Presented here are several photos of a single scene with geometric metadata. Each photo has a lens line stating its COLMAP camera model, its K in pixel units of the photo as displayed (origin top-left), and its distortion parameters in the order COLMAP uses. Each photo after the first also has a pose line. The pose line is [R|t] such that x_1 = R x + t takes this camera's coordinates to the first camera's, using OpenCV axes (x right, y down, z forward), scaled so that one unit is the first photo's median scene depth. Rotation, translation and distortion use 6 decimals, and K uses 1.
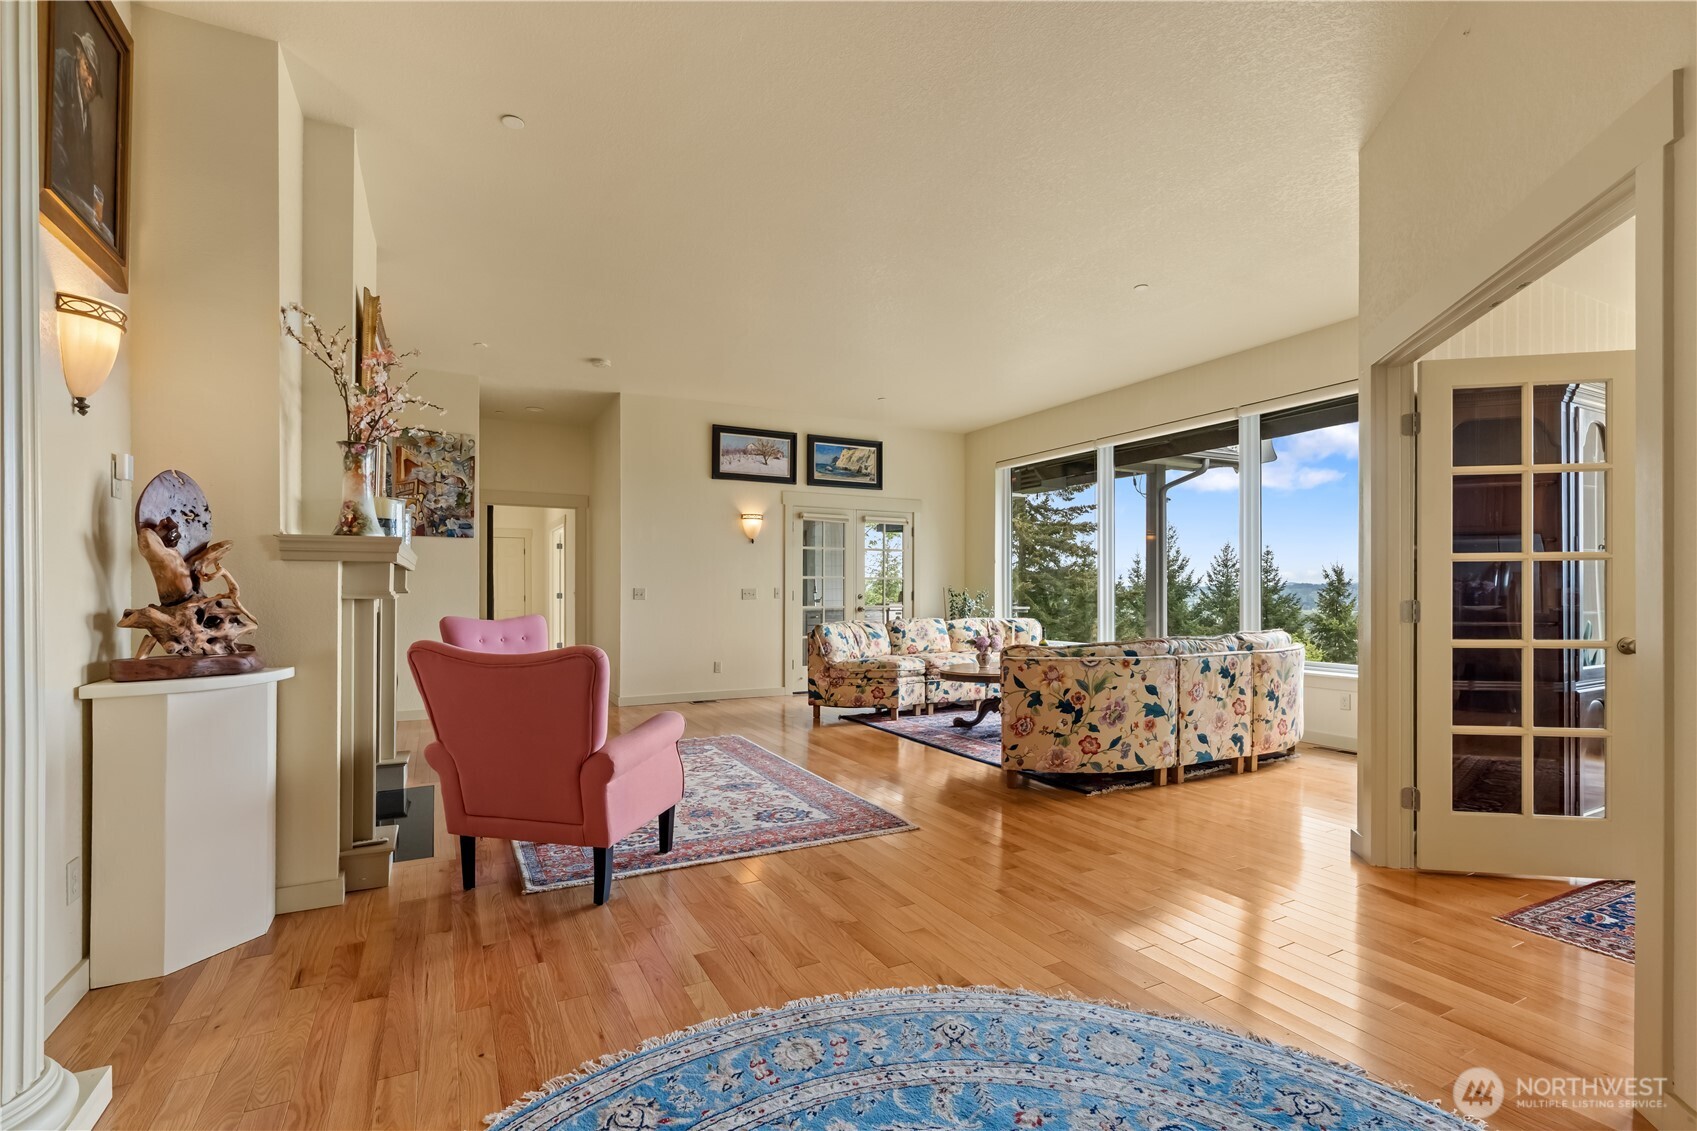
lens RADIAL K [[769.9, 0, 833.9], [0, 769.9, 591.5], [0, 0, 1]] dist [0.001846, 0.002008]
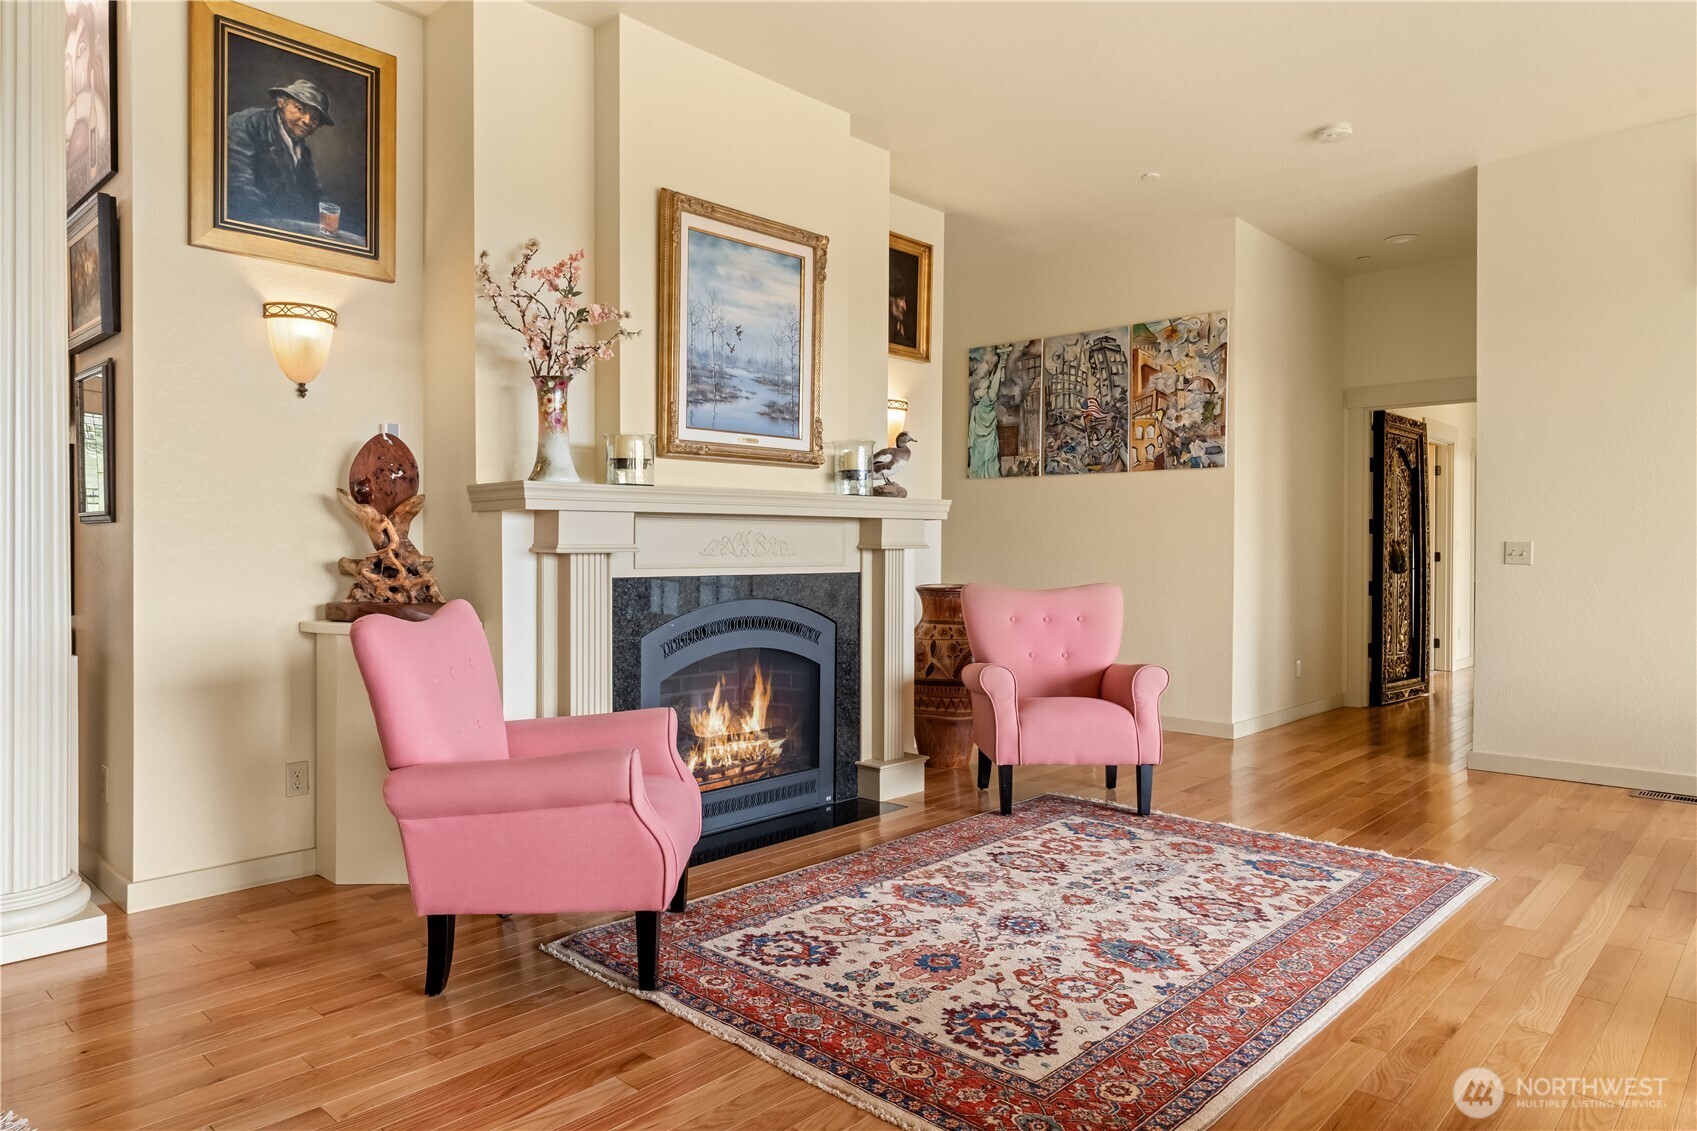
lens RADIAL K [[1062.5, 0, 849.7], [0, 1062.5, 553.2], [0, 0, 1]] dist [0.007039, 0.000798]
pose [[0.336506, 0.004113, -0.941672, 0.447998], [-0.003272, 0.999990, 0.003198, 0.003690], [0.941675, 0.002005, 0.336516, 0.626669]]
